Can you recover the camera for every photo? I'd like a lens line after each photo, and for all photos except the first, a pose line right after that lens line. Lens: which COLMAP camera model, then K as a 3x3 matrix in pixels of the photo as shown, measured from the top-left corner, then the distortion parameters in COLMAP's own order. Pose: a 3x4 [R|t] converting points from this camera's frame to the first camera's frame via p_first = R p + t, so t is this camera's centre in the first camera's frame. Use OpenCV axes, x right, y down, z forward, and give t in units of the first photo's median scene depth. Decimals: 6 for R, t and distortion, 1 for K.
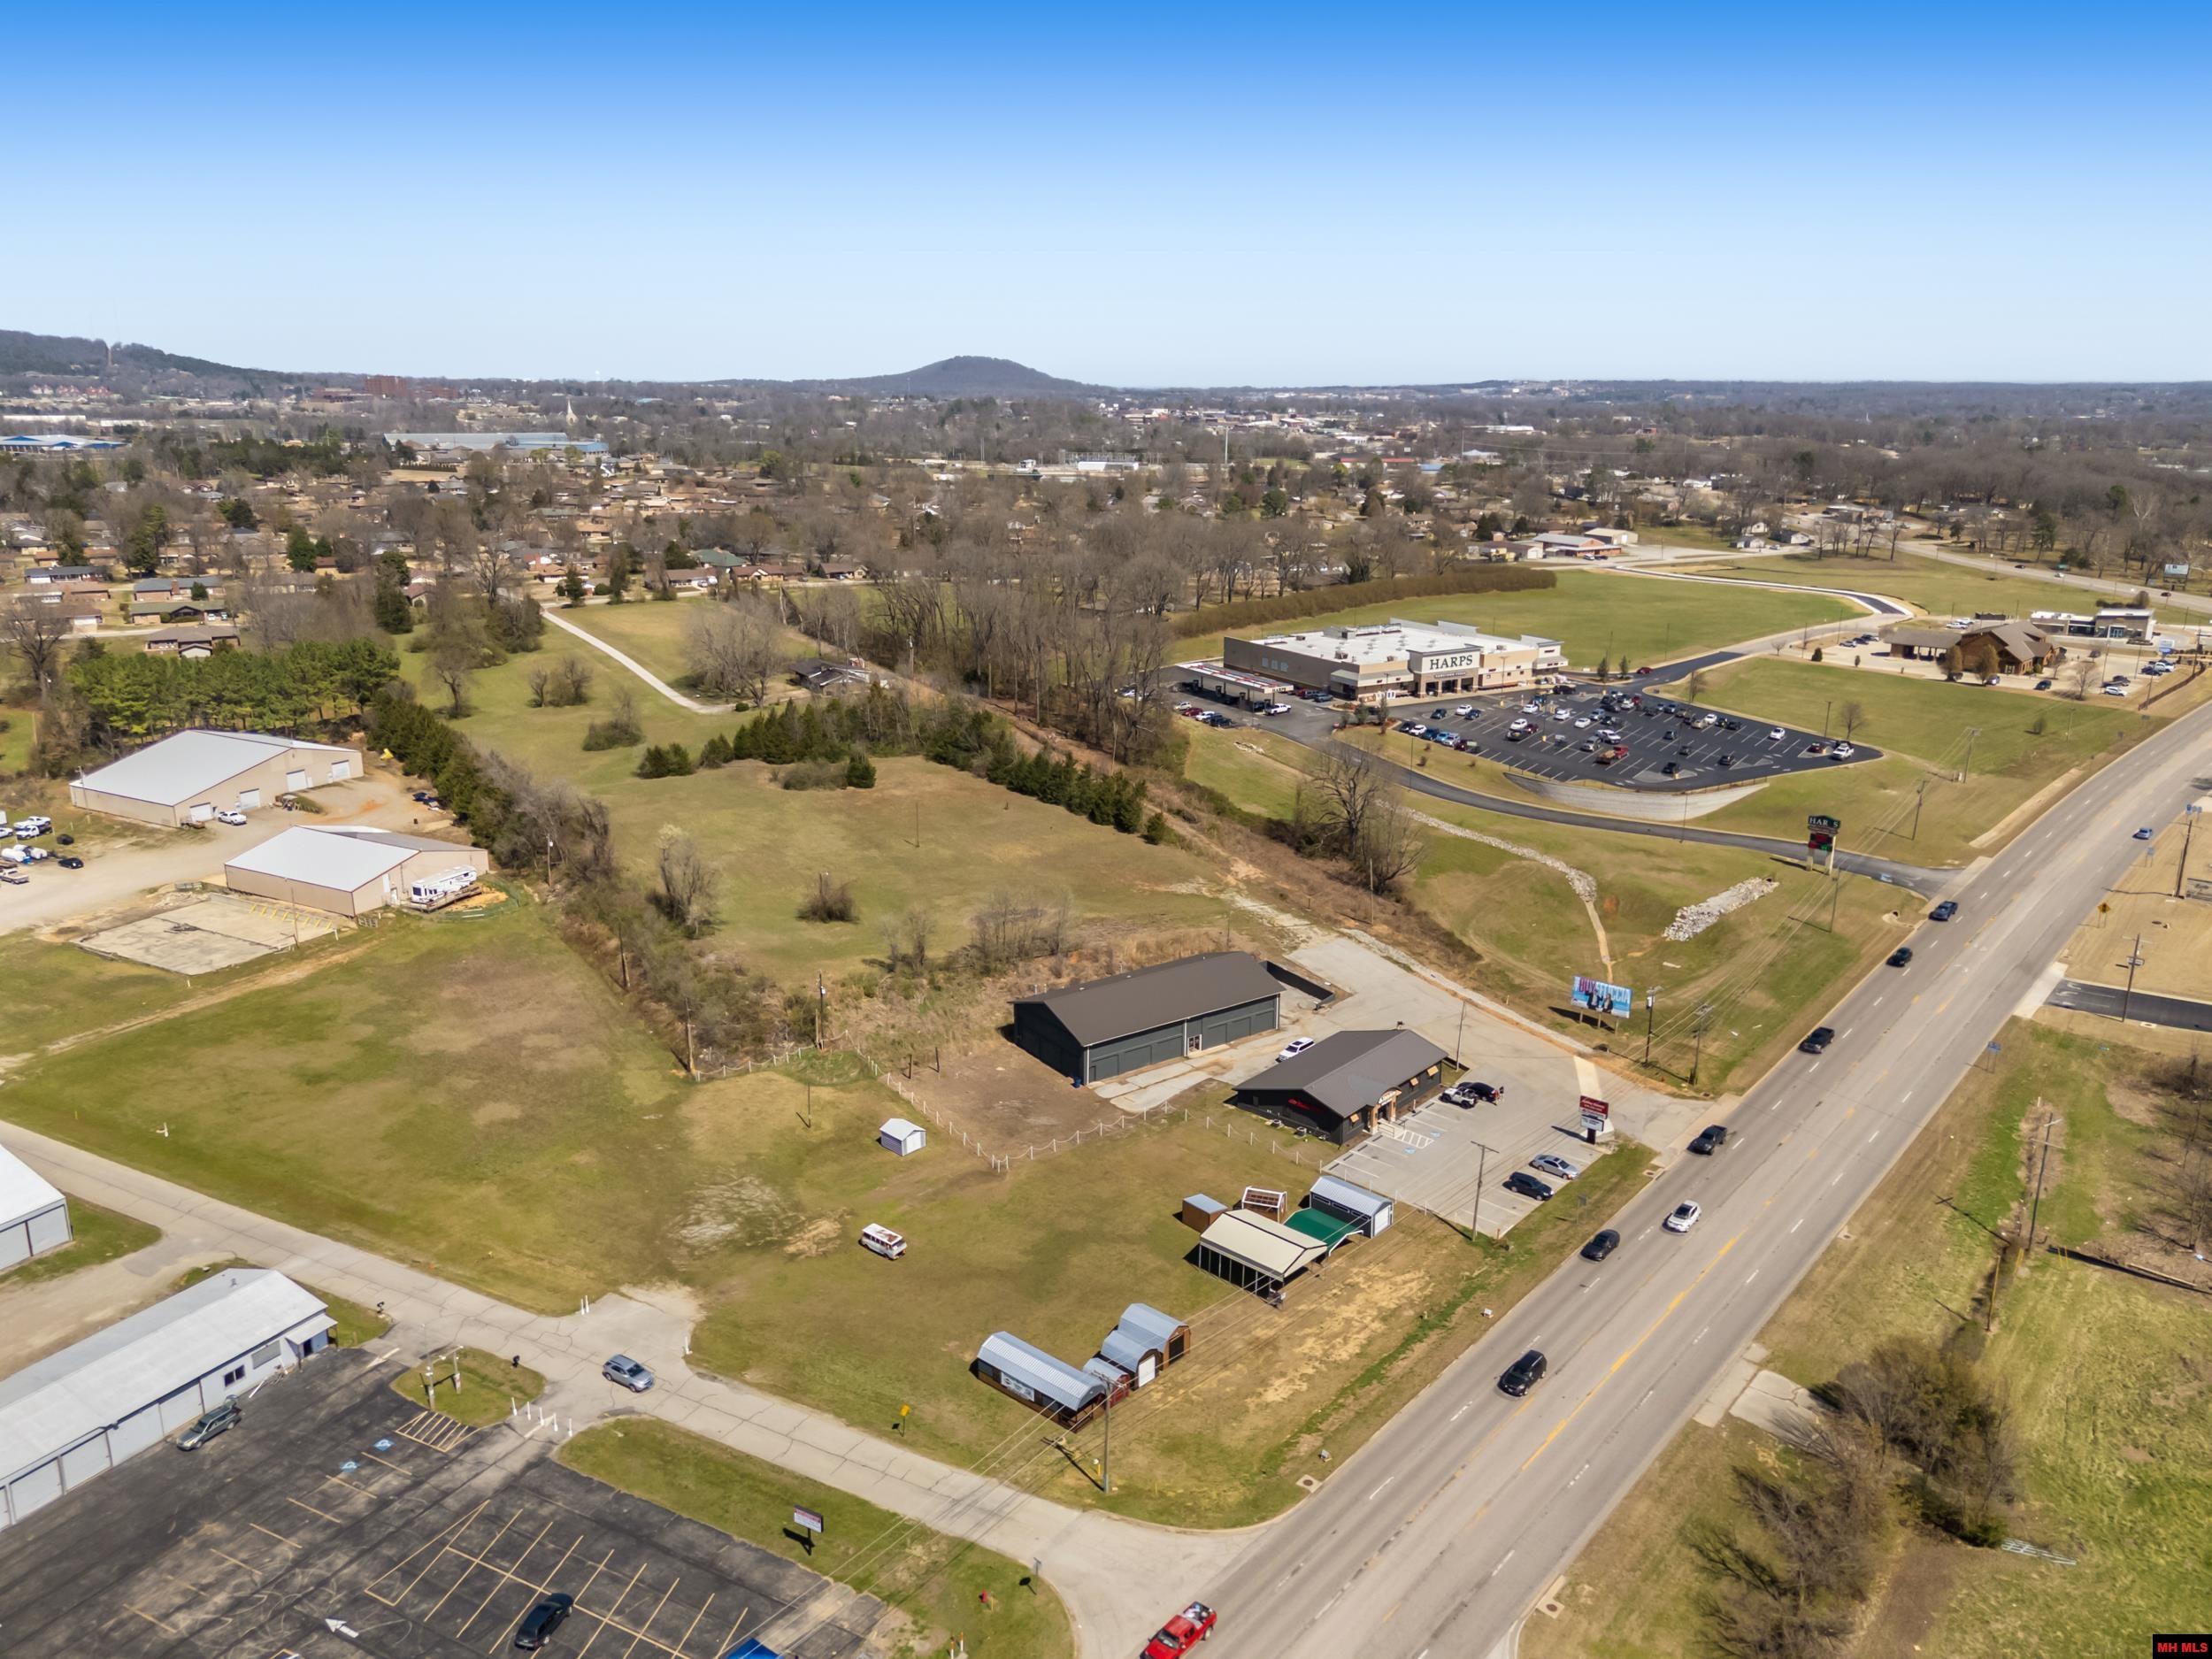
lens RADIAL K [[1620.6, 0, 1112.8], [0, 1620.6, 826.1], [0, 0, 1]] dist [0.082400, -0.081525]
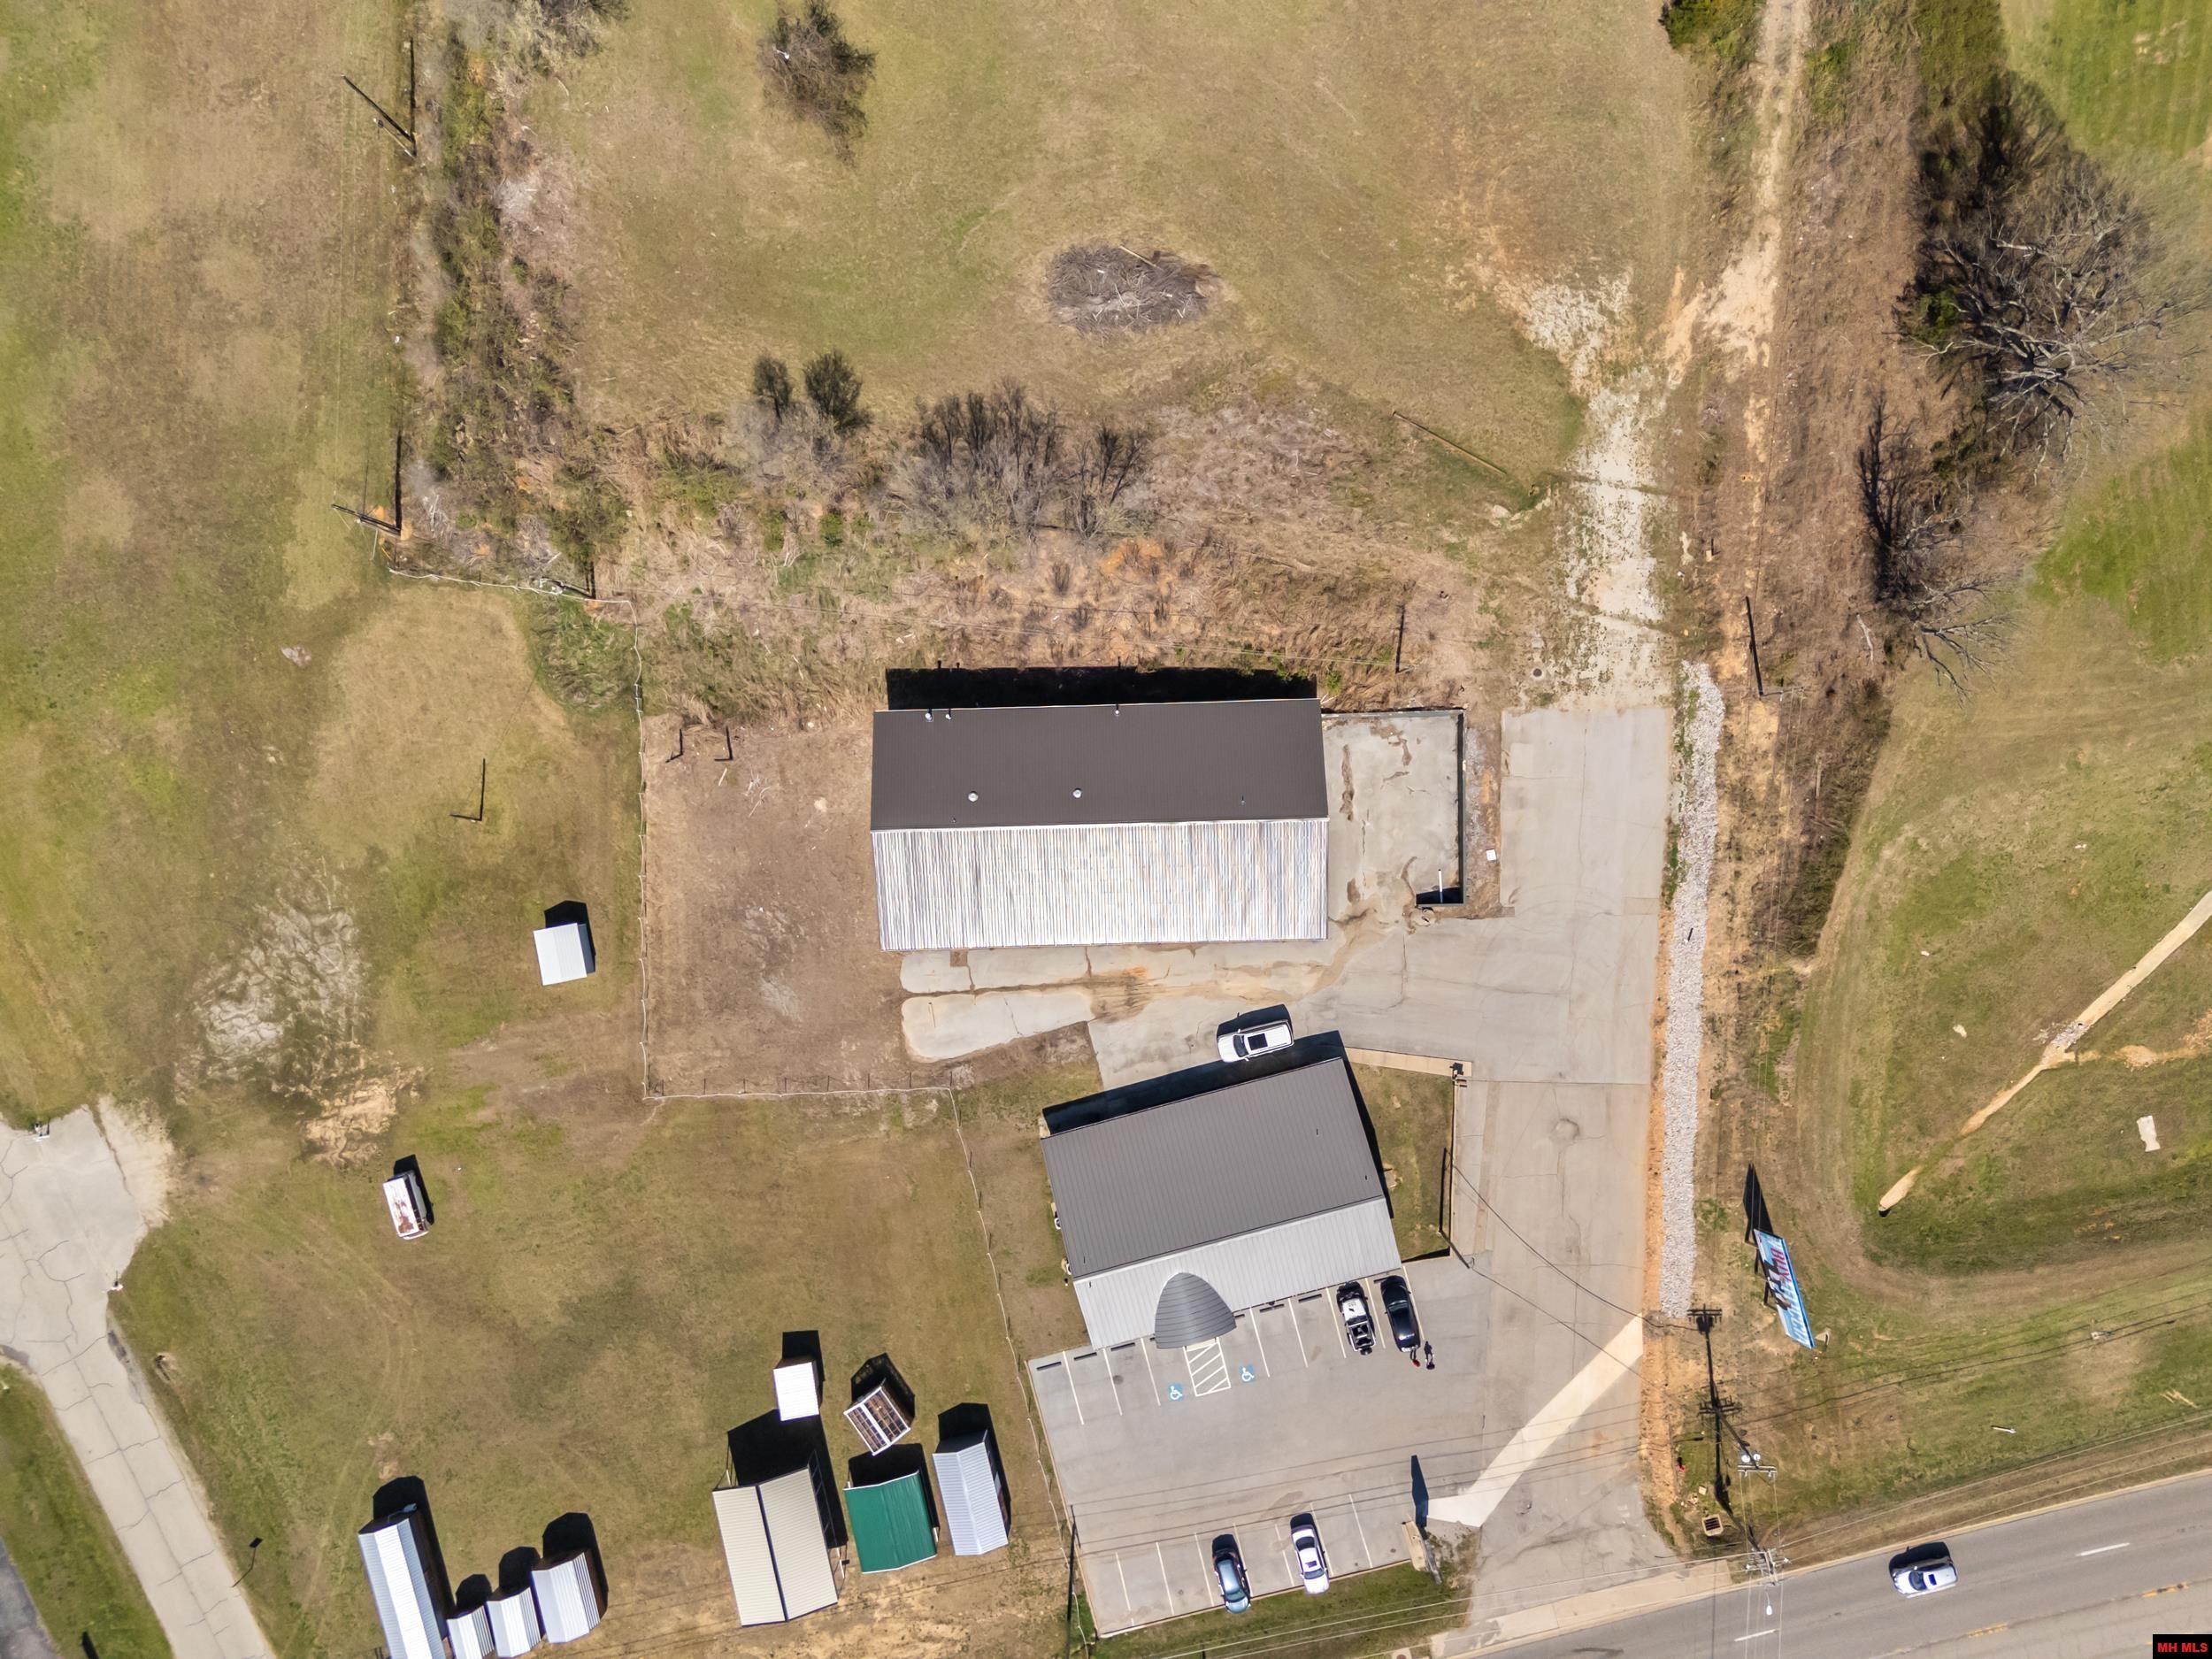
lens RADIAL K [[1620.6, 0, 1112.8], [0, 1620.6, 826.1], [0, 0, 1]] dist [0.082400, -0.081525]
pose [[0.827960, 0.560135, -0.027030, 0.034242], [-0.127342, 0.234734, 0.963683, -0.361995], [0.546137, -0.794449, 0.265679, 0.712014]]
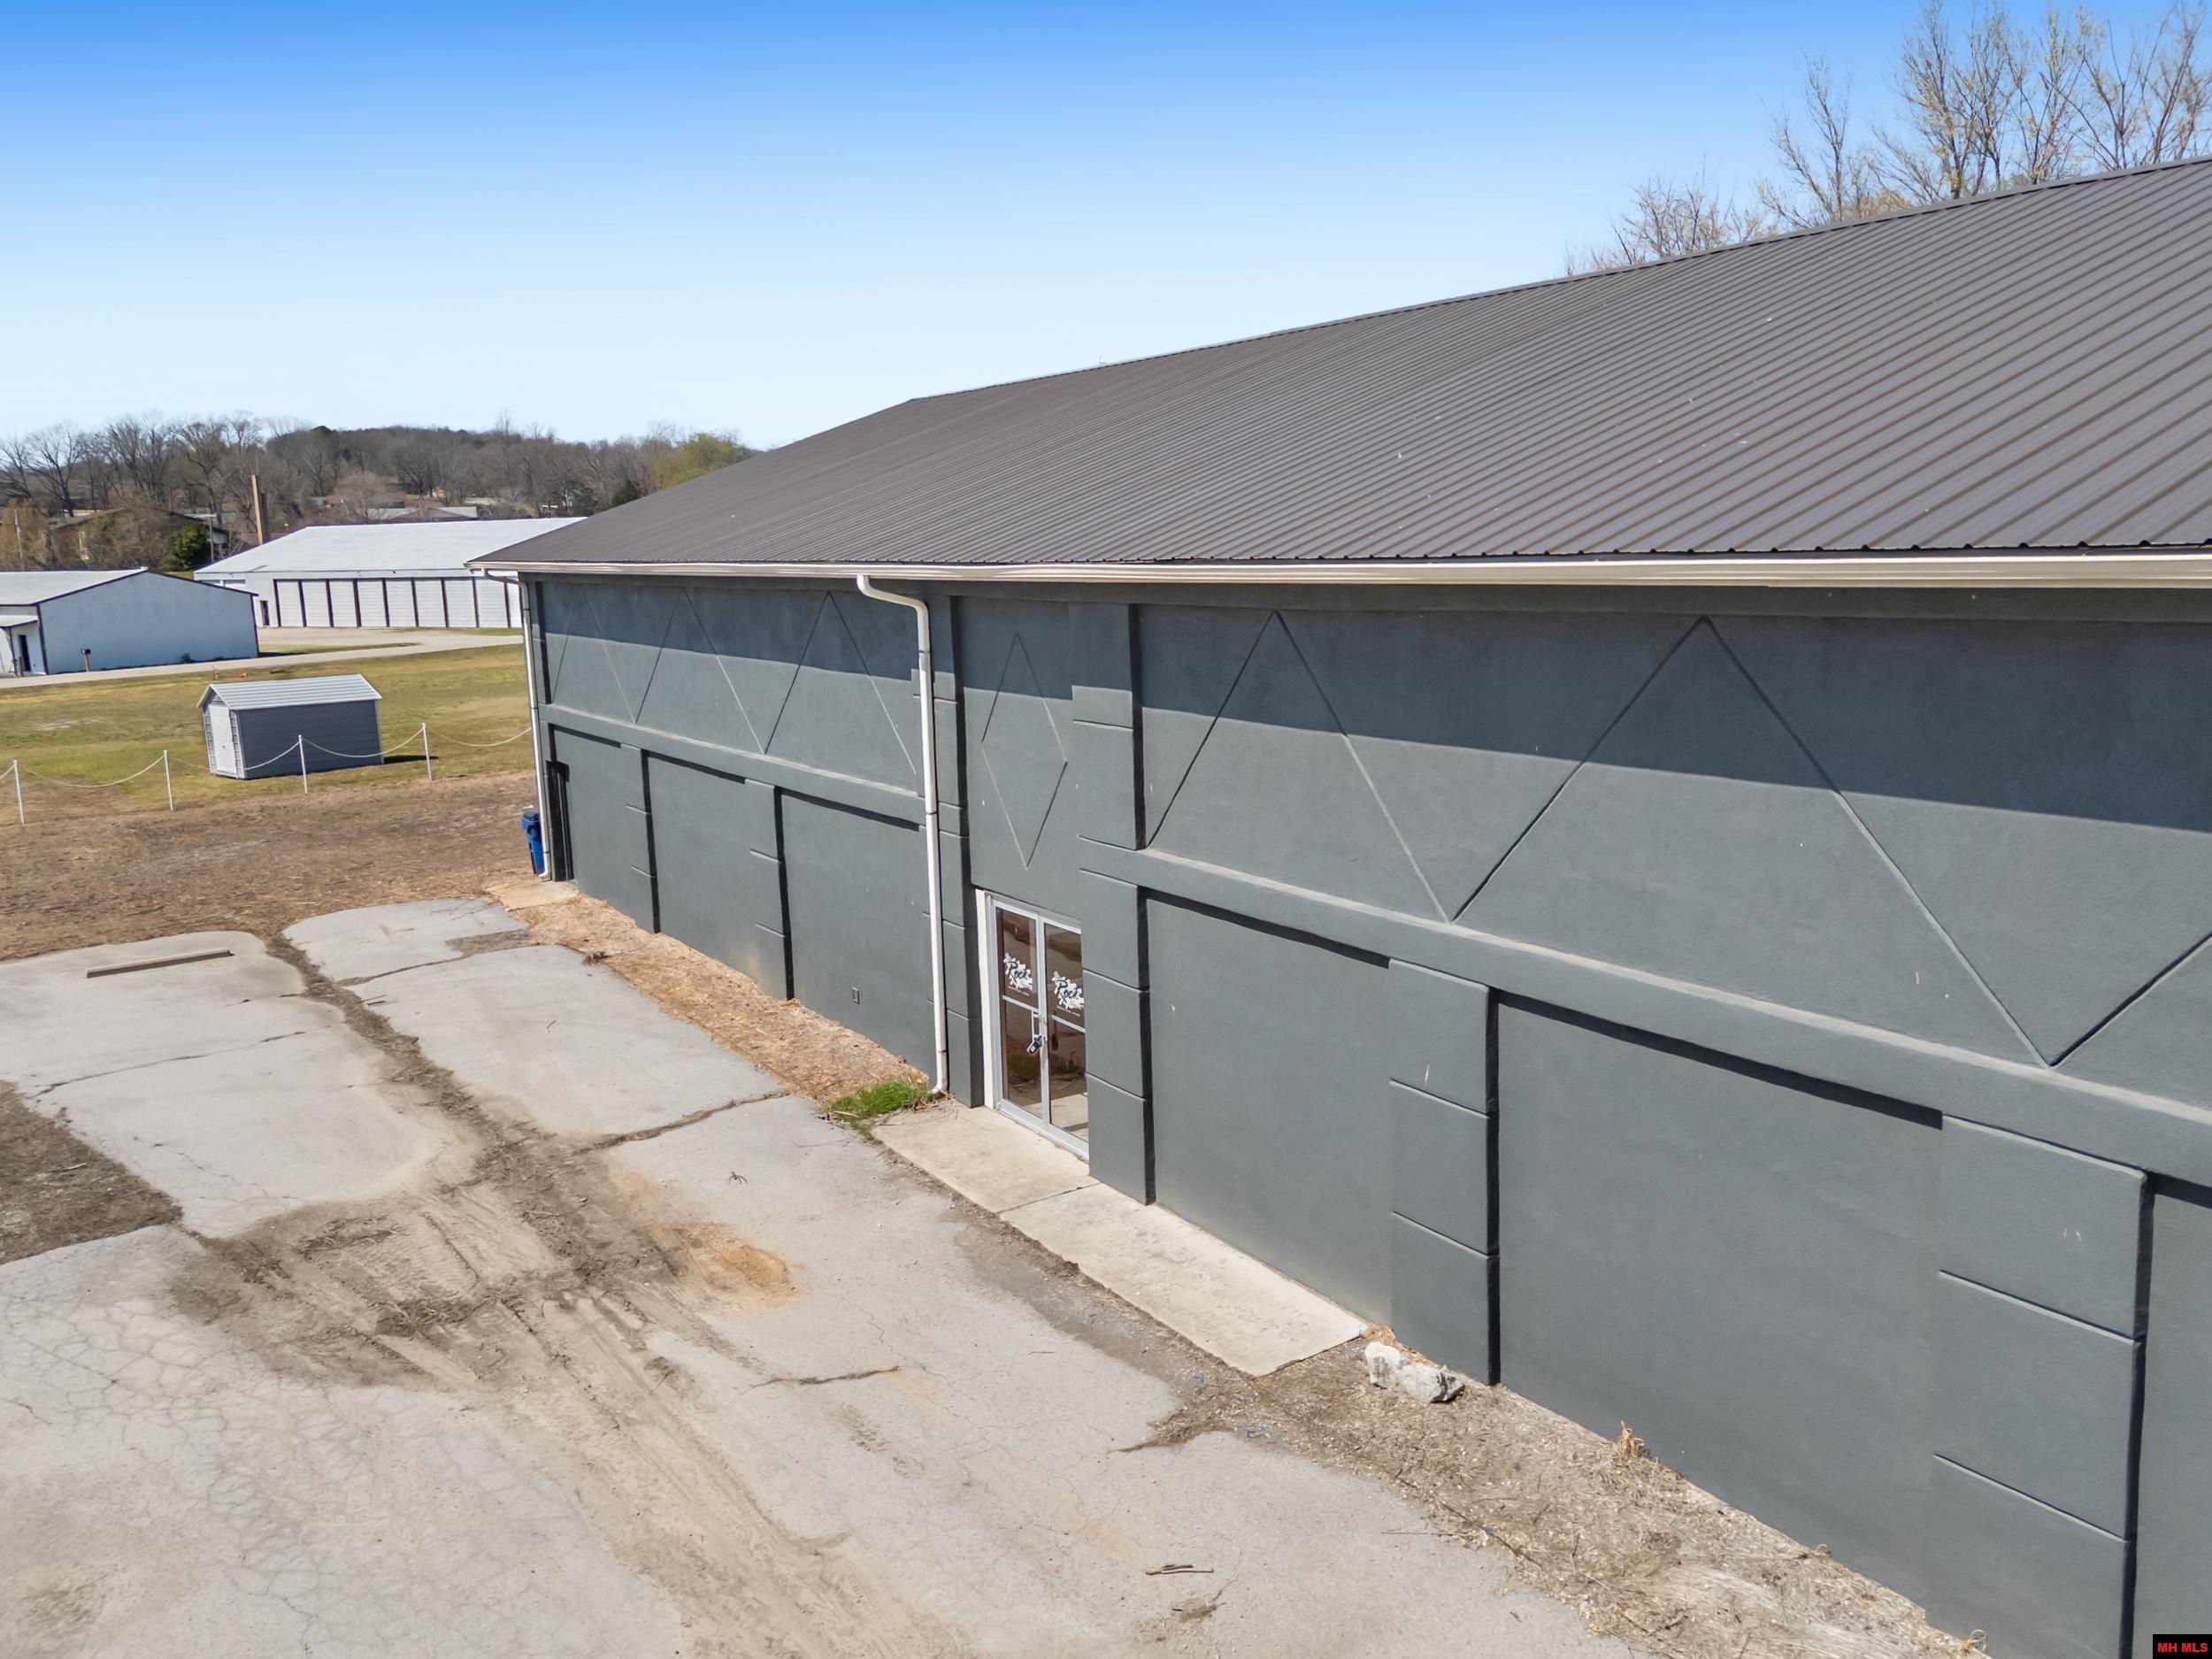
lens RADIAL K [[1744.7, 0, 1103.8], [0, 1744.7, 787.2], [0, 0, 1]] dist [0.095049, -0.116051]
pose [[-0.057363, 0.142649, -0.988110, 0.104806], [-0.234113, 0.960220, 0.152213, 0.090802], [0.970516, 0.240061, -0.021685, 0.819653]]
